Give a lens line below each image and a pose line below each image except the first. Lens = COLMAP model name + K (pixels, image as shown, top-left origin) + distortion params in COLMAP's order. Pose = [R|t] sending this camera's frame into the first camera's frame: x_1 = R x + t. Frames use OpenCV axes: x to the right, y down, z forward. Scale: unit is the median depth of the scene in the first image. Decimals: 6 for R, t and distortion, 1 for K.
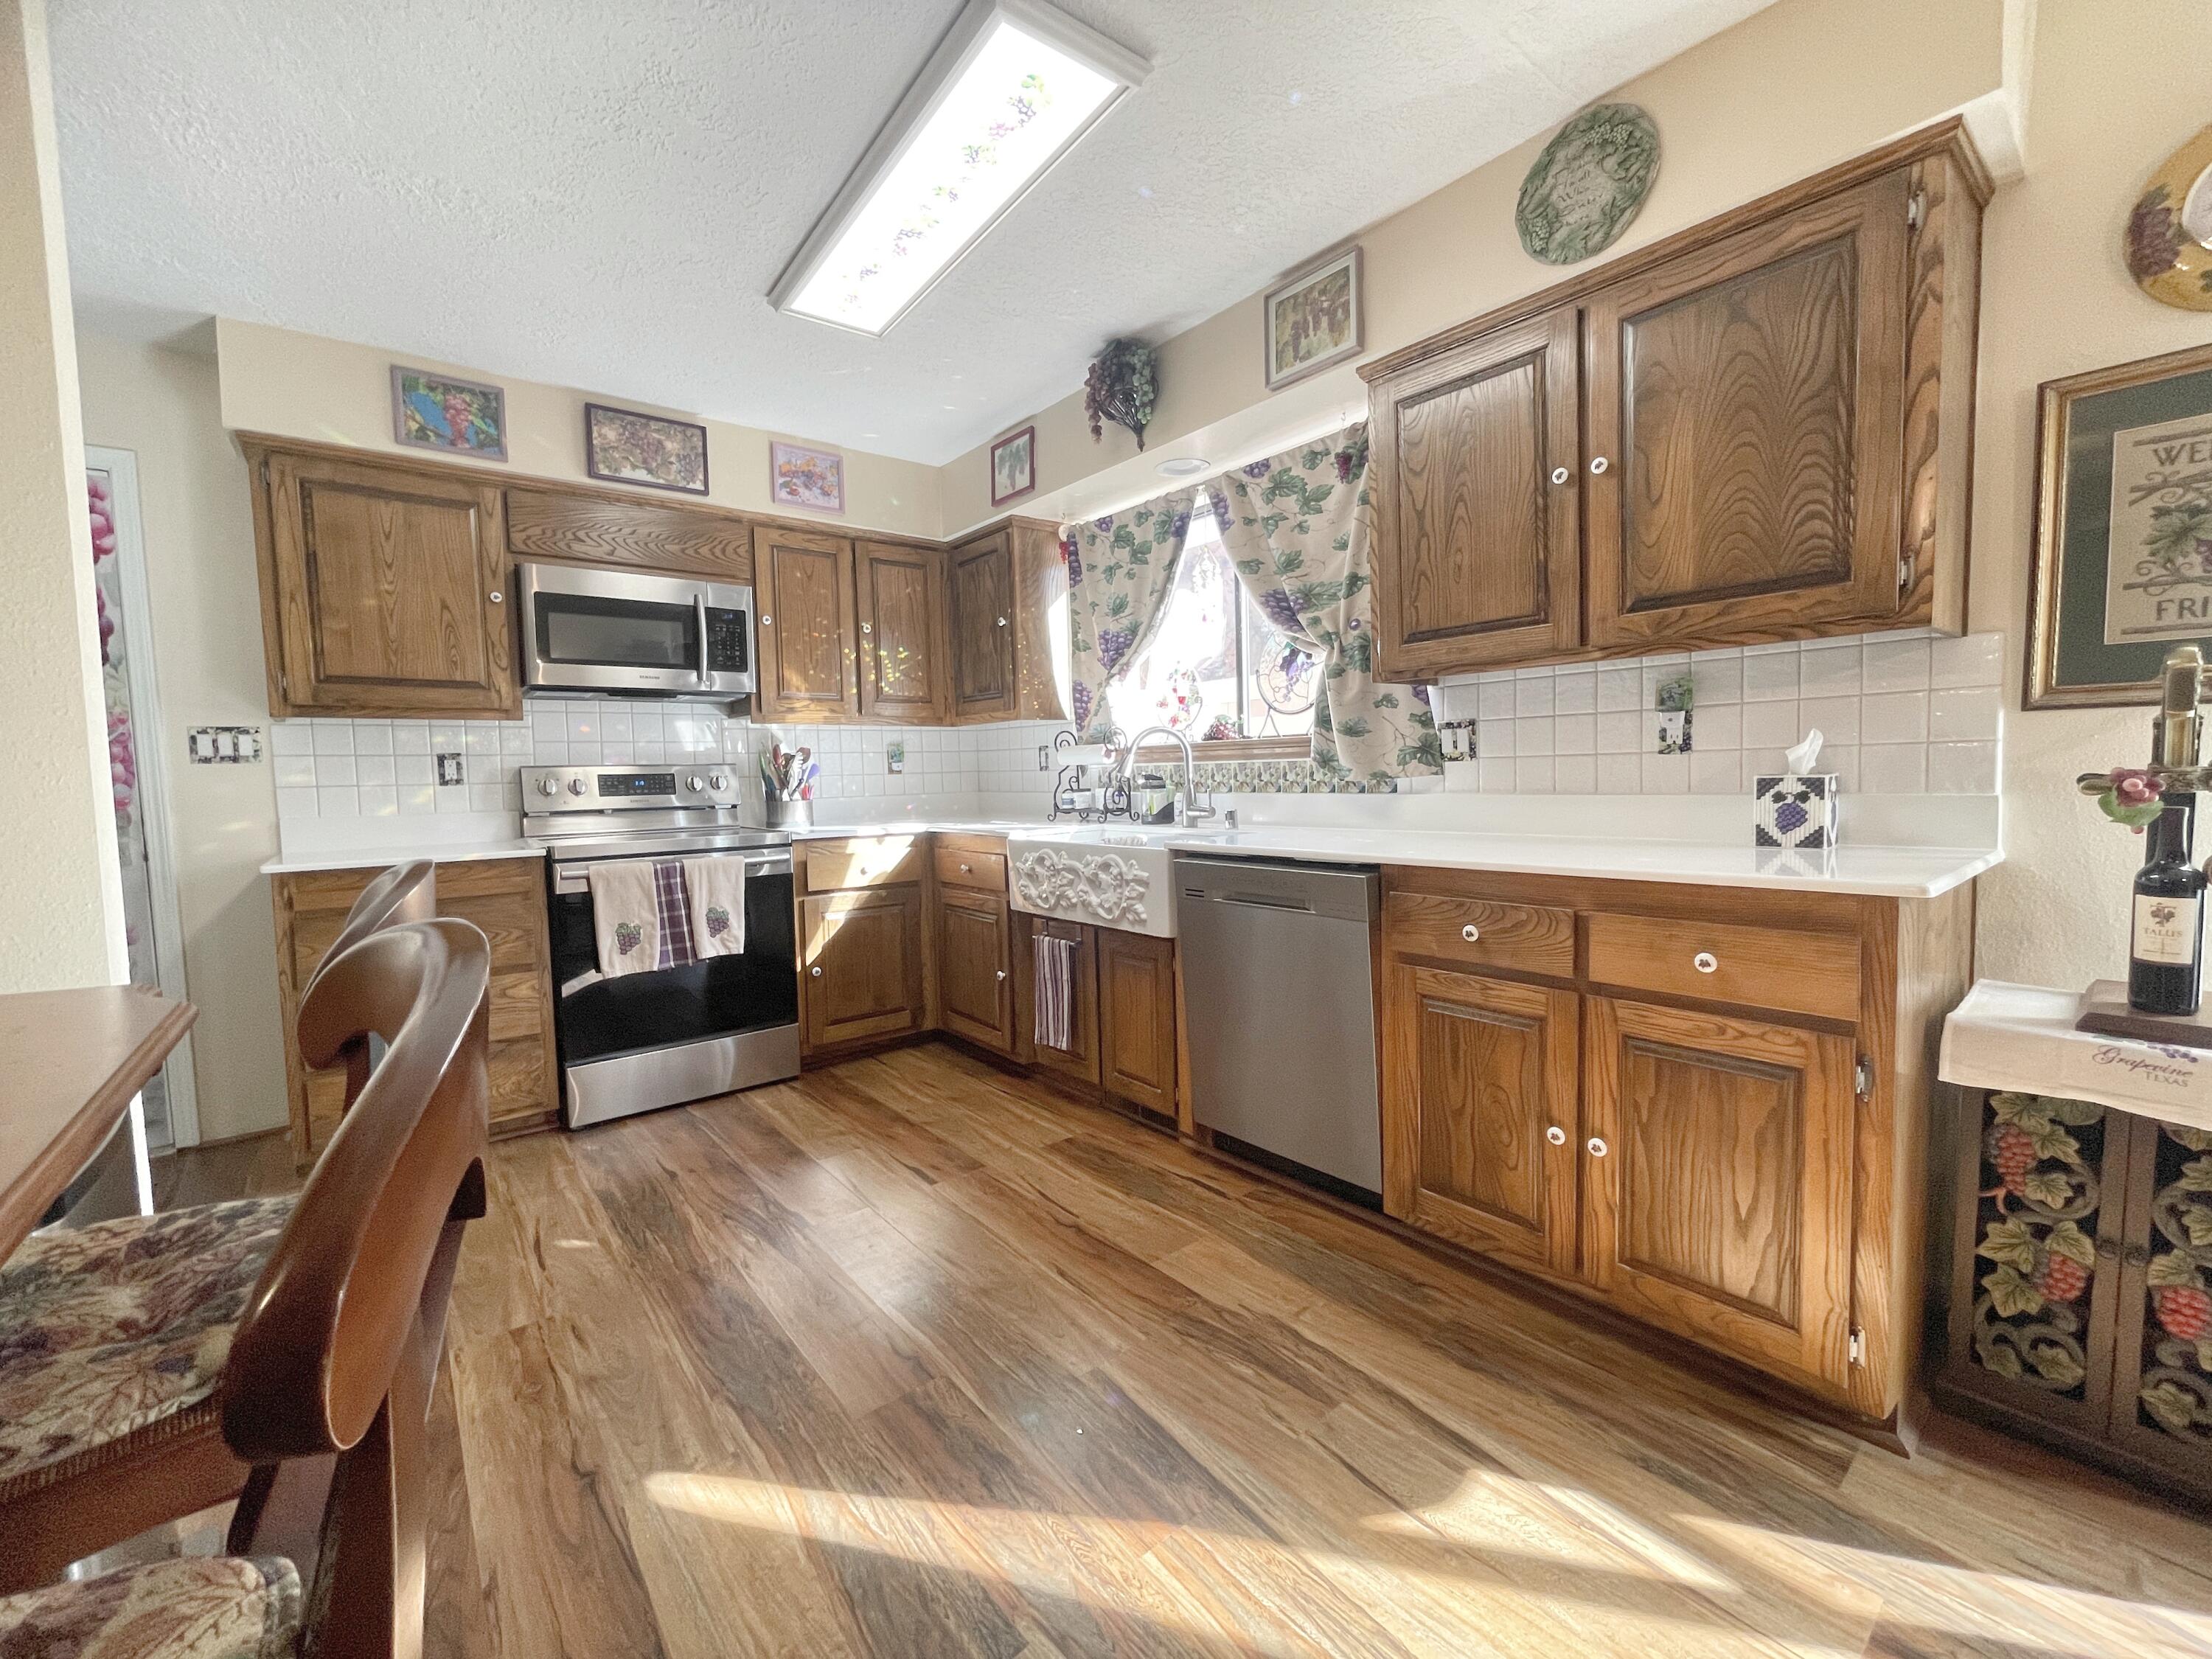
lens RADIAL K [[902.0, 0, 1105.0], [0, 902.0, 828.4], [0, 0, 1]] dist [-0.002720, -0.000193]
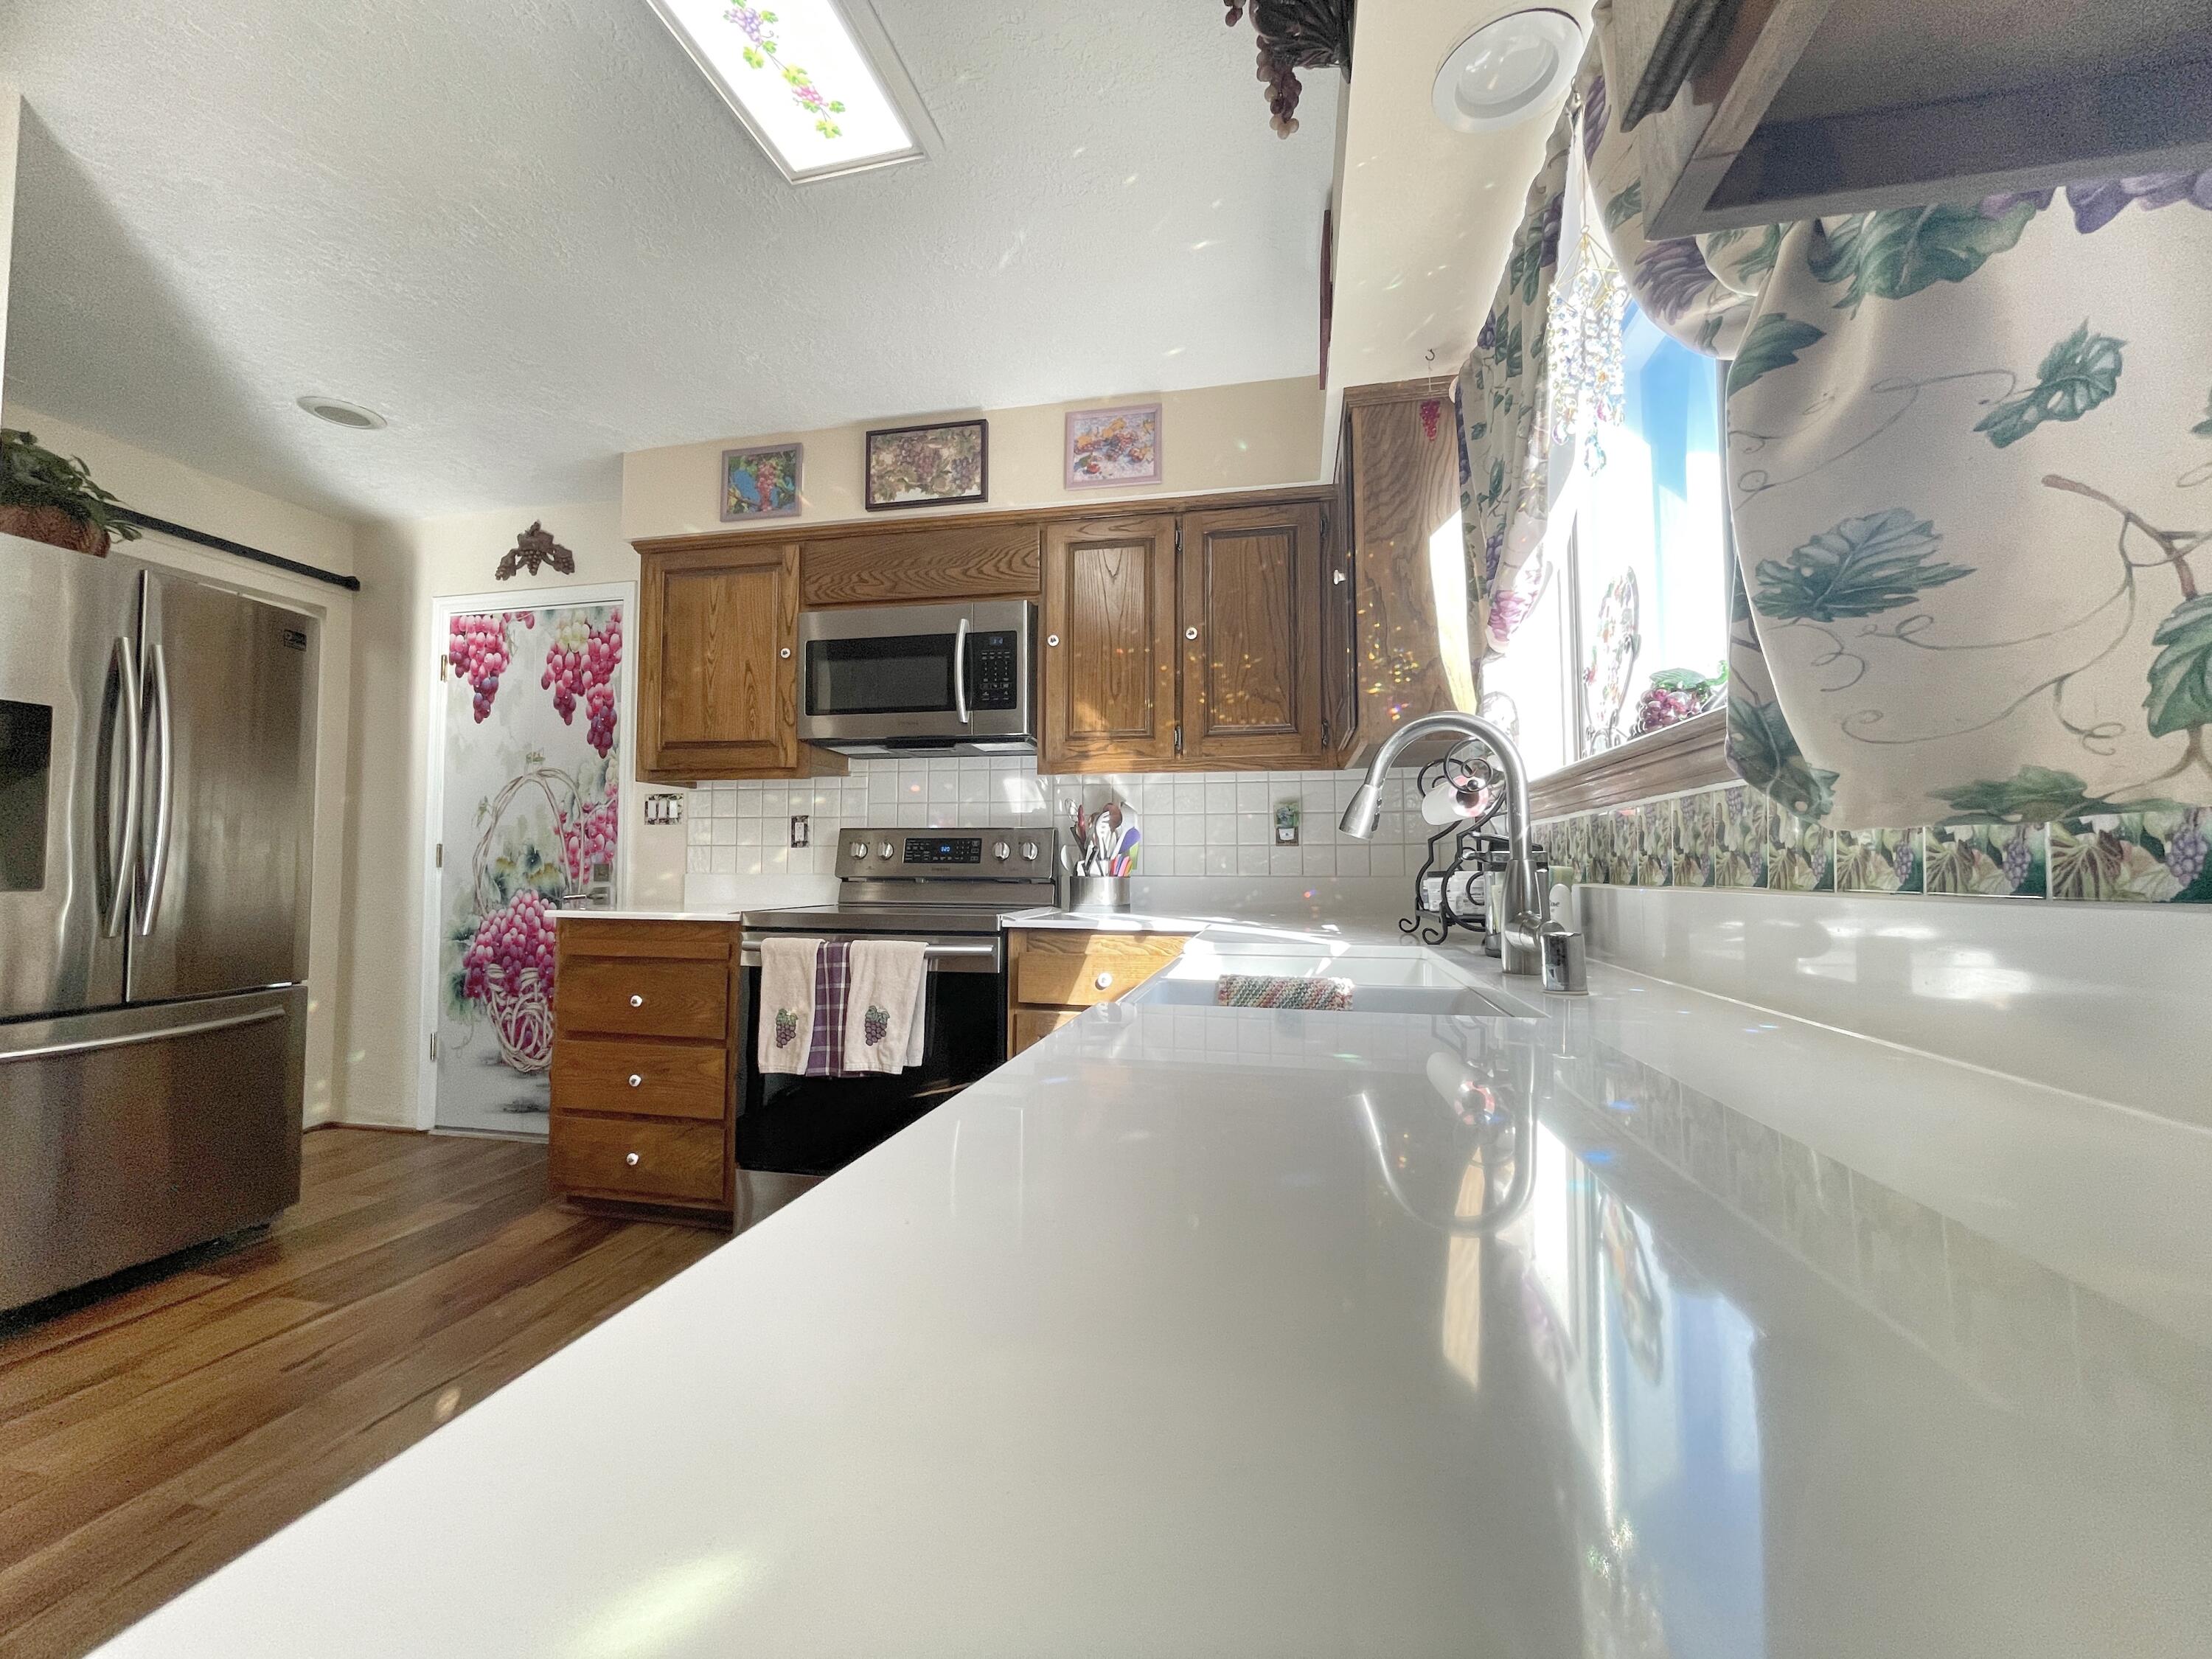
lens RADIAL K [[902.0, 0, 1103.1], [0, 902.0, 829.3], [0, 0, 1]] dist [-0.002720, -0.000193]
pose [[0.627356, -0.008141, -0.778690, 0.282642], [-0.070372, 0.995261, -0.067100, -0.024112], [0.775547, 0.096894, 0.623810, 0.640700]]
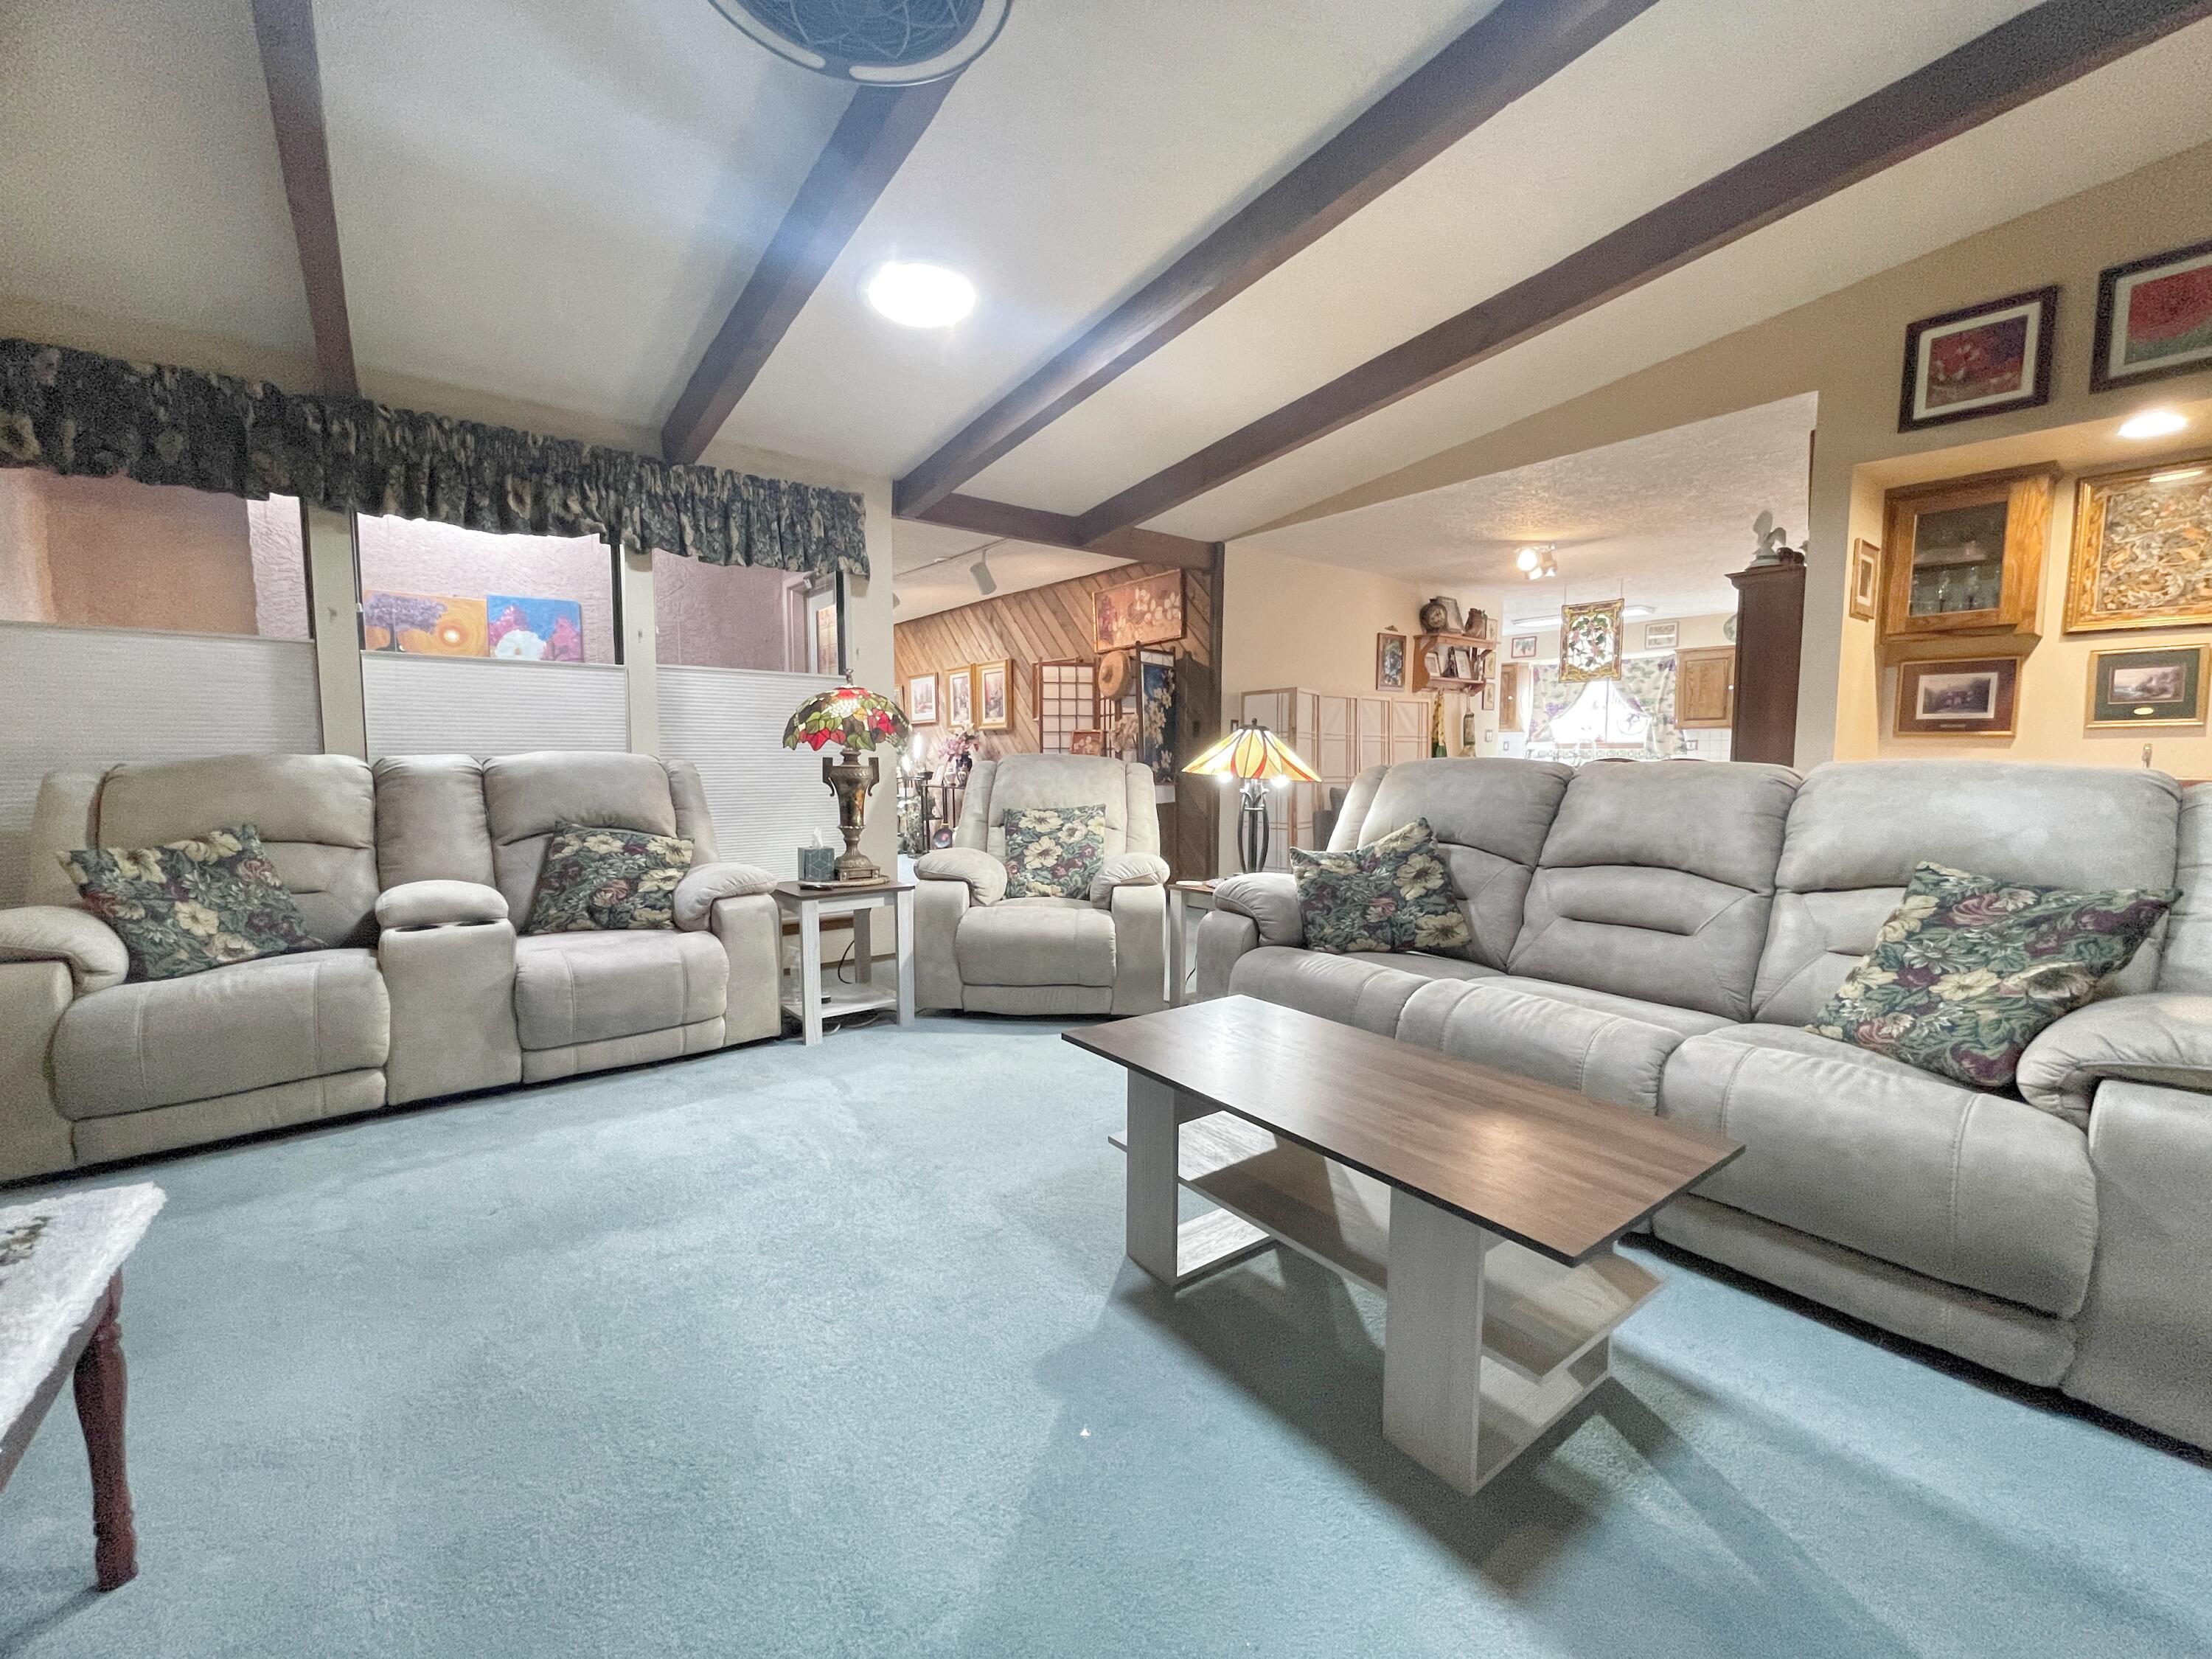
lens RADIAL K [[902.0, 0, 1109.0], [0, 902.0, 826.0], [0, 0, 1]] dist [-0.002720, -0.000193]
pose [[0.999485, 0.025175, -0.019898, -1.573080], [-0.024825, 0.999536, 0.017675, 0.187704], [0.020334, -0.017172, 0.999646, -2.253910]]
